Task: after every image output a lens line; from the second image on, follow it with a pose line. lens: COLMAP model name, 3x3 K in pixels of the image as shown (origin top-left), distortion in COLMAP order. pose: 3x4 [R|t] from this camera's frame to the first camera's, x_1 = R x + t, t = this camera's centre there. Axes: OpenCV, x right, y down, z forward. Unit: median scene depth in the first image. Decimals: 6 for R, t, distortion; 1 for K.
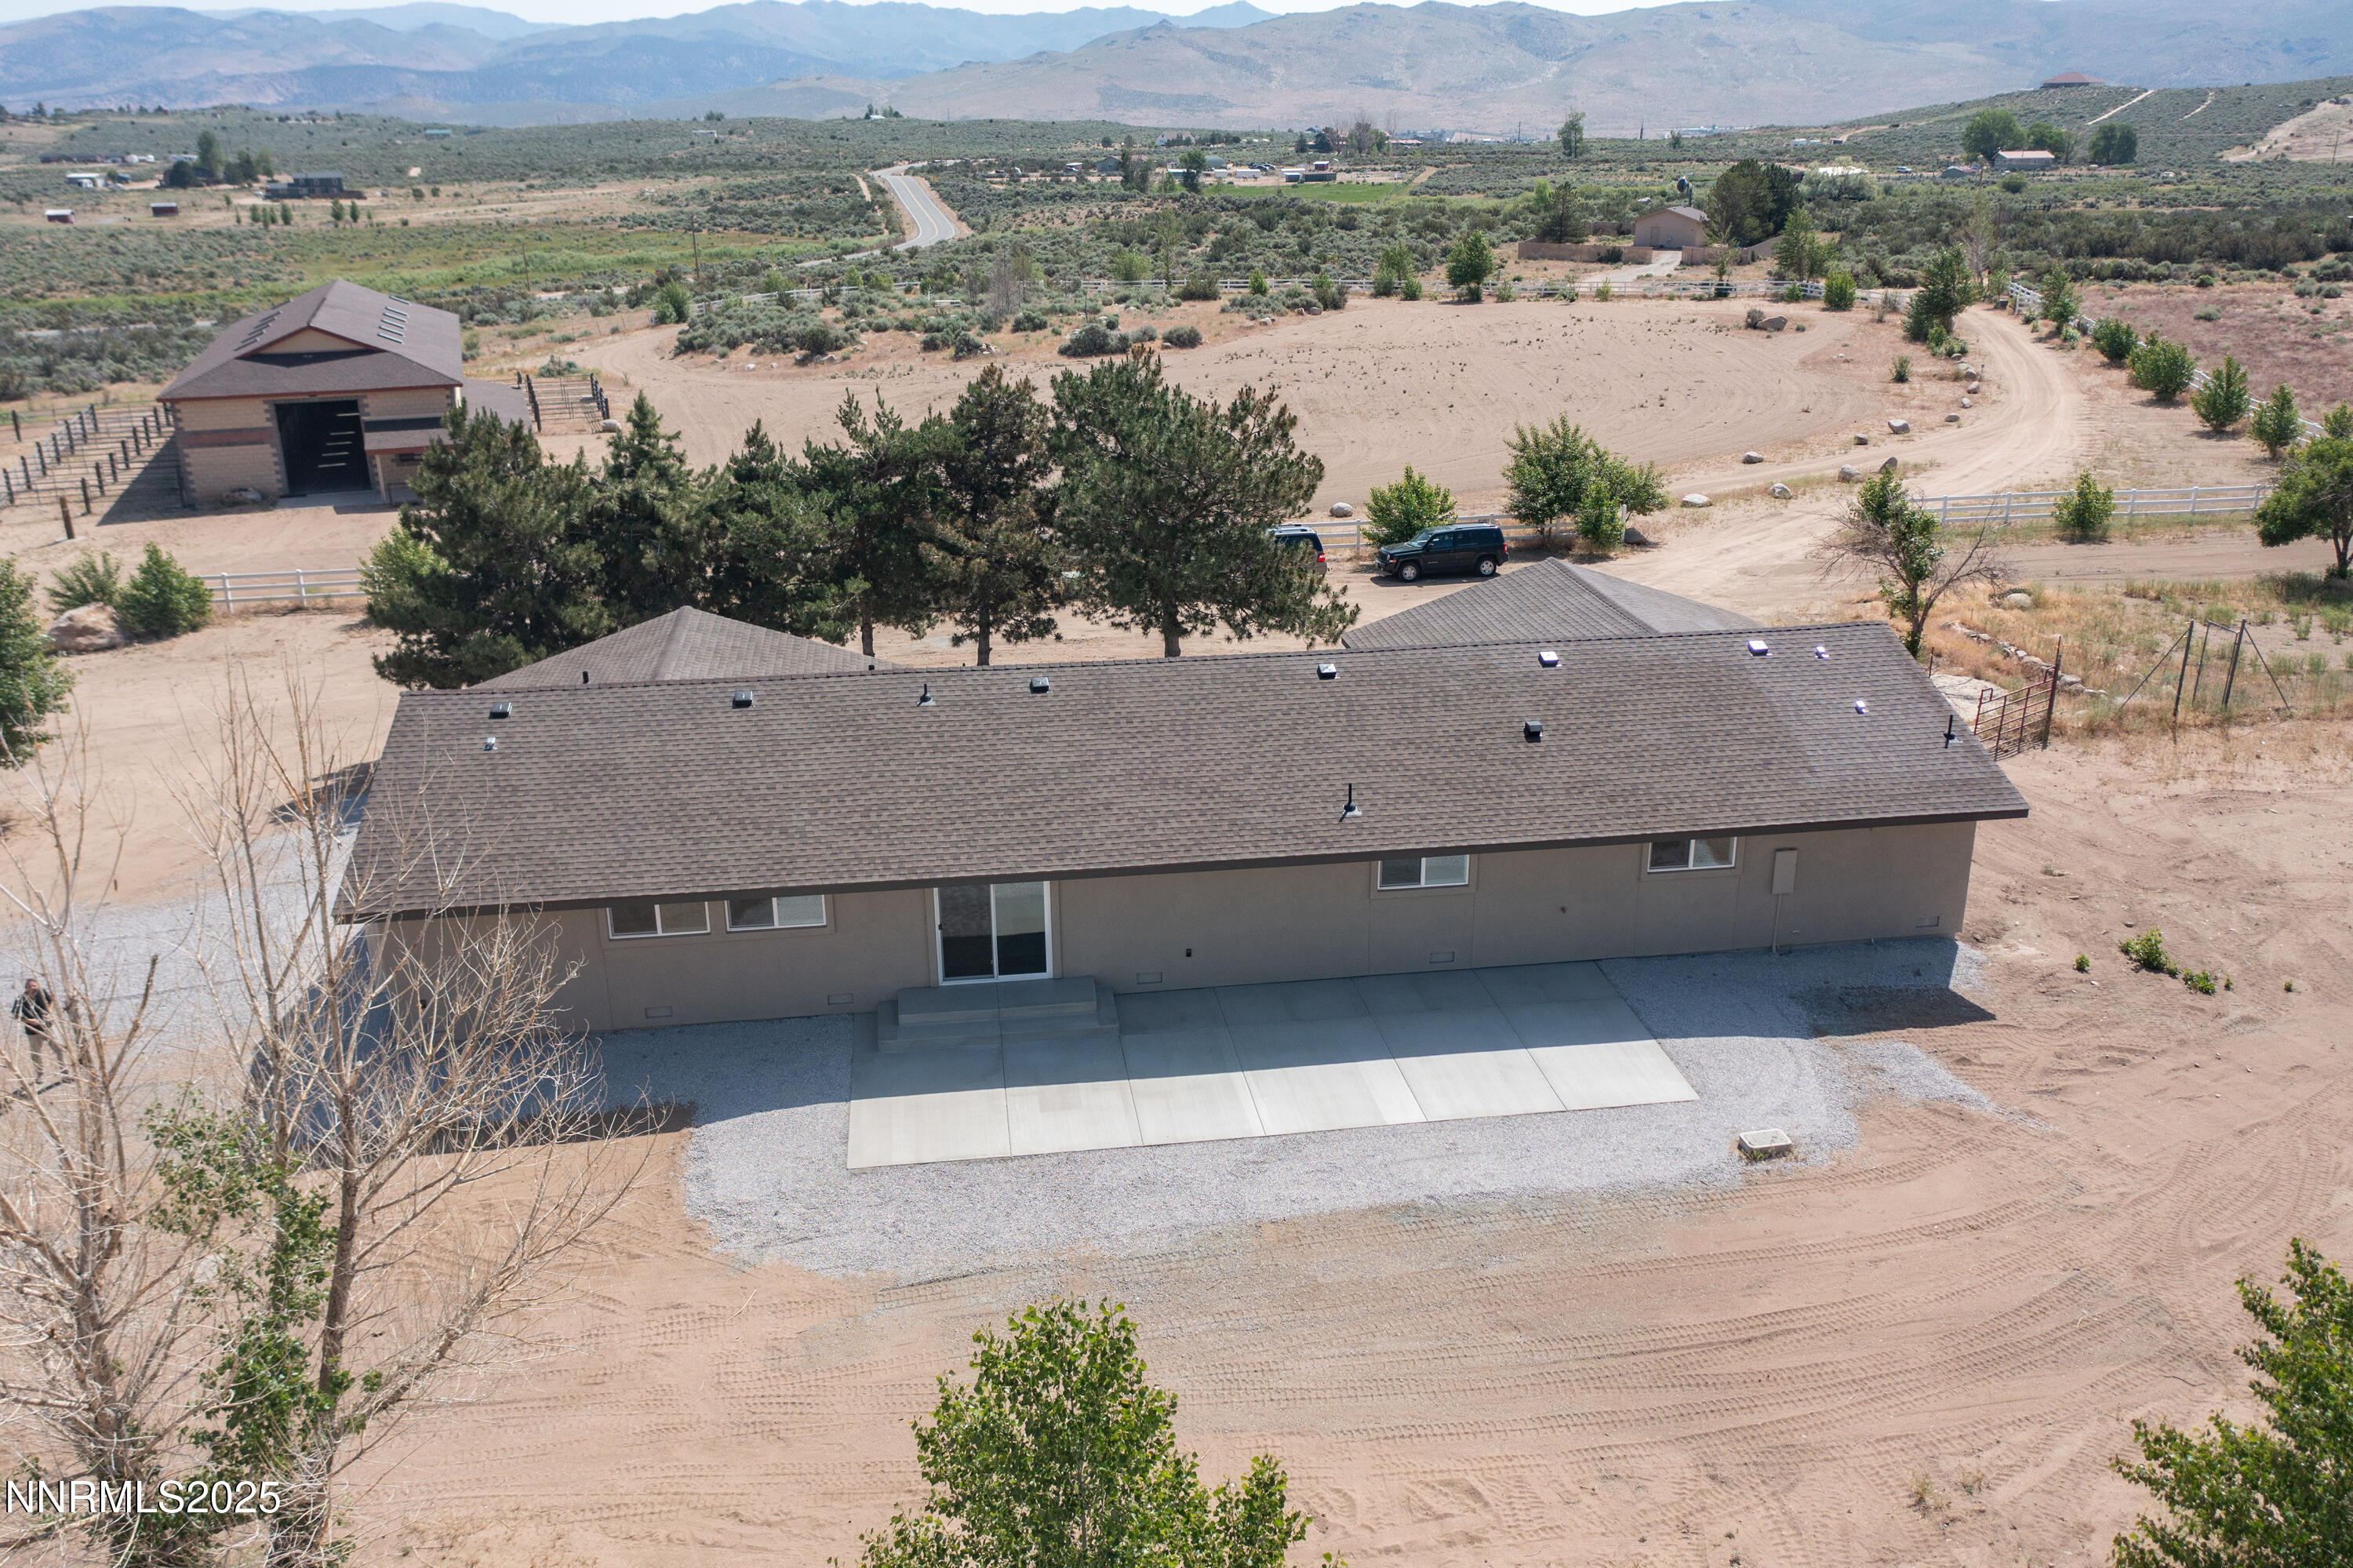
lens RADIAL K [[1859.0, 0, 1176.5], [0, 1859.0, 784.0], [0, 0, 1]] dist [-0.015655, 0.015751]
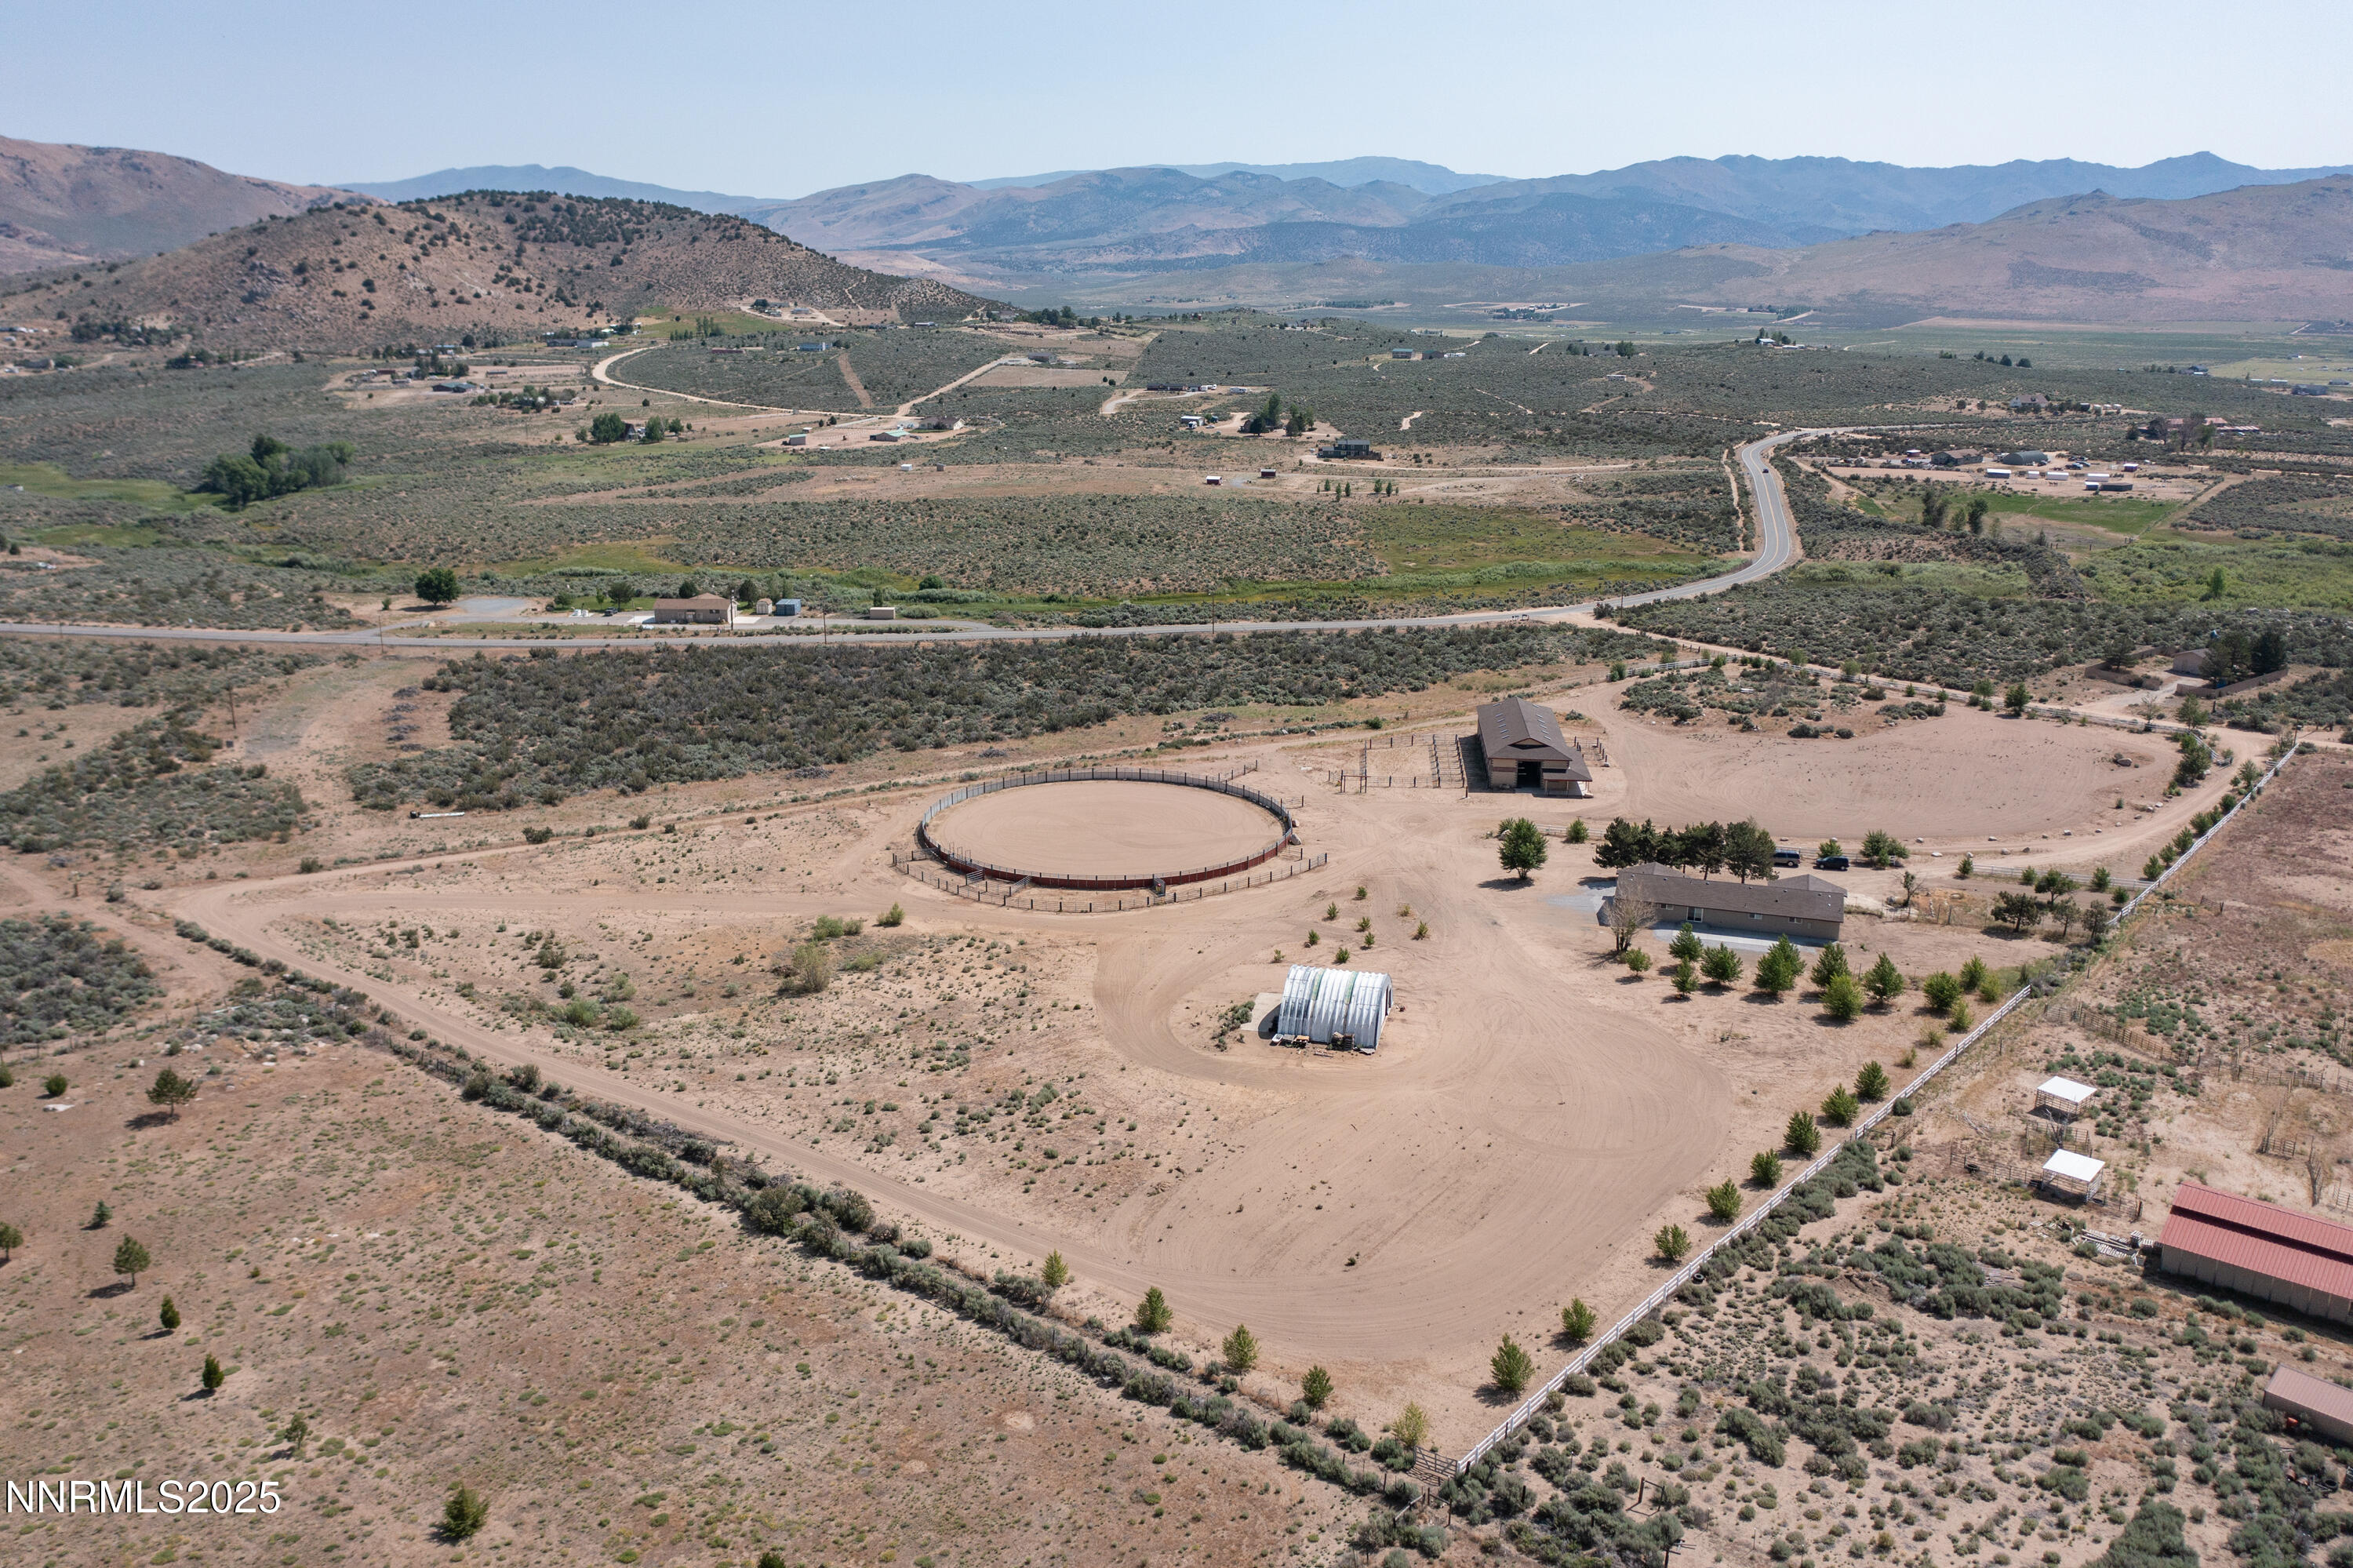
lens RADIAL K [[1957.0, 0, 1176.5], [0, 1957.0, 784.0], [0, 0, 1]] dist [0.005534, 0.004990]
pose [[0.904386, 0.131360, -0.405993, 0.204307], [-0.158035, 0.986891, -0.032725, 0.026095], [0.396372, 0.093757, 0.913290, -1.263545]]
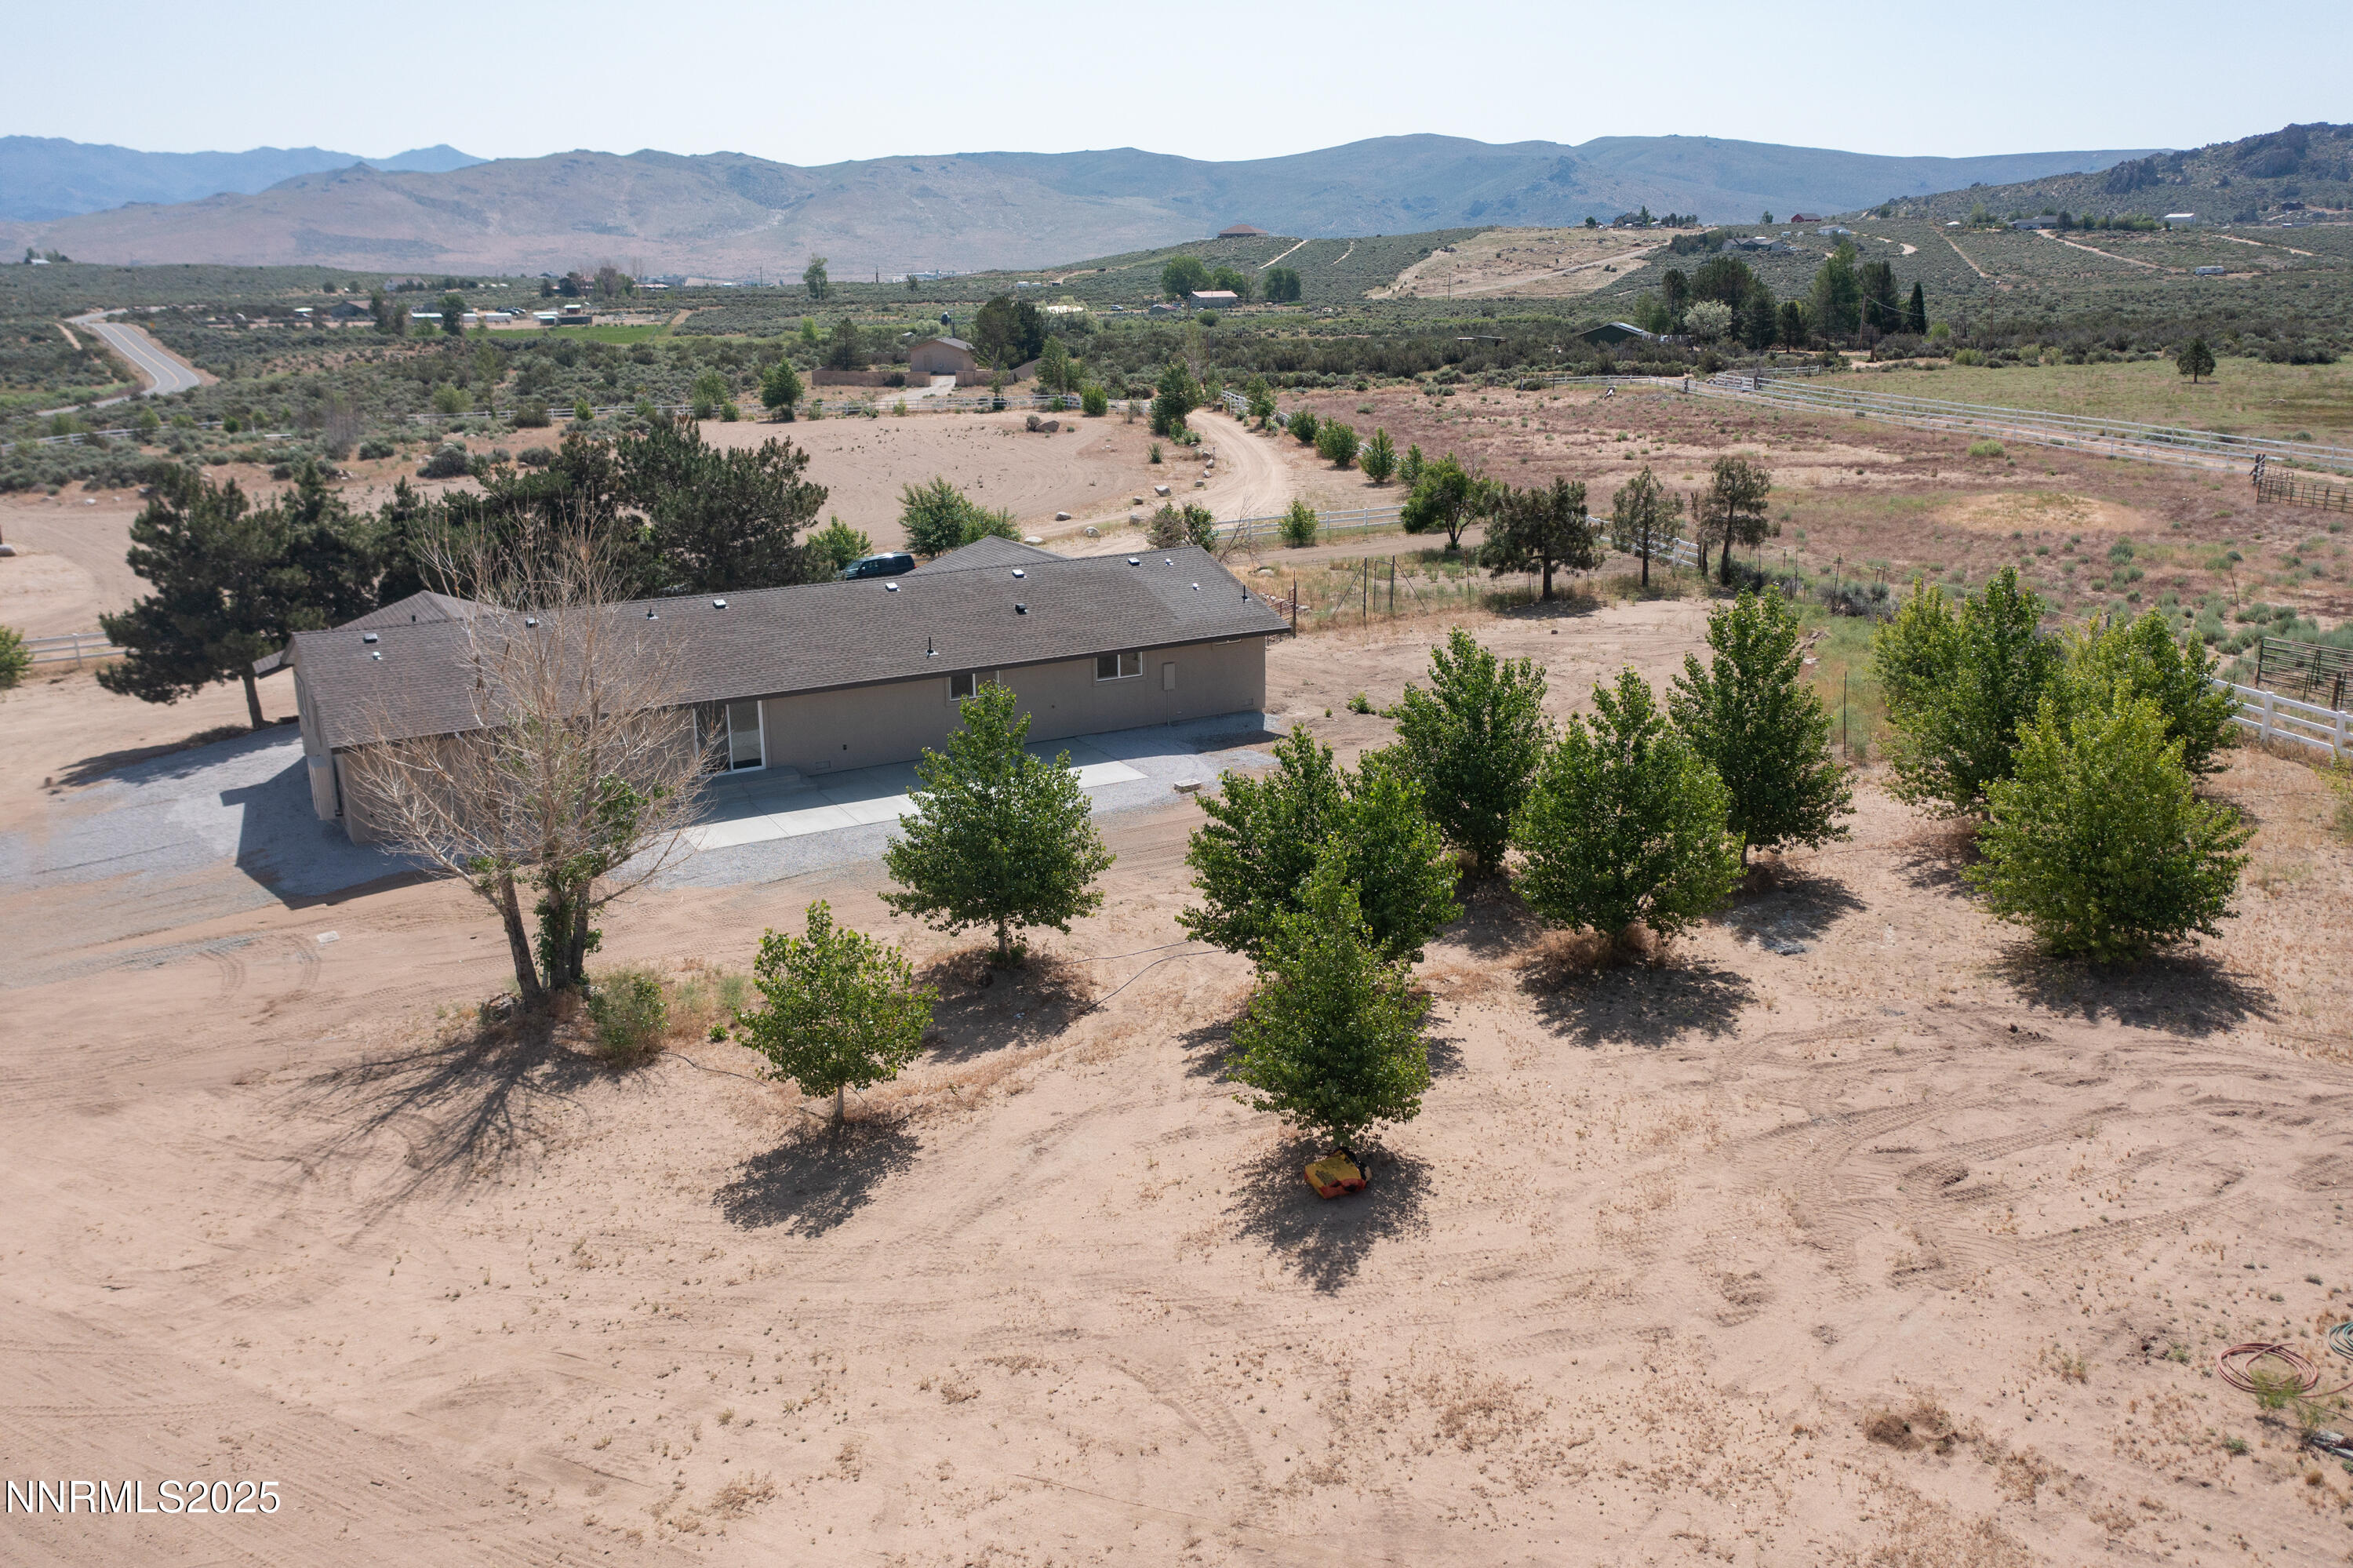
lens RADIAL K [[1873.1, 0, 1176.5], [0, 1873.1, 784.0], [0, 0, 1]] dist [-0.012079, 0.012931]
pose [[0.924312, -0.100331, 0.368212, -0.060726], [0.127071, 0.990681, -0.049041, 0.043564], [-0.359861, 0.092118, 0.928447, -0.117814]]
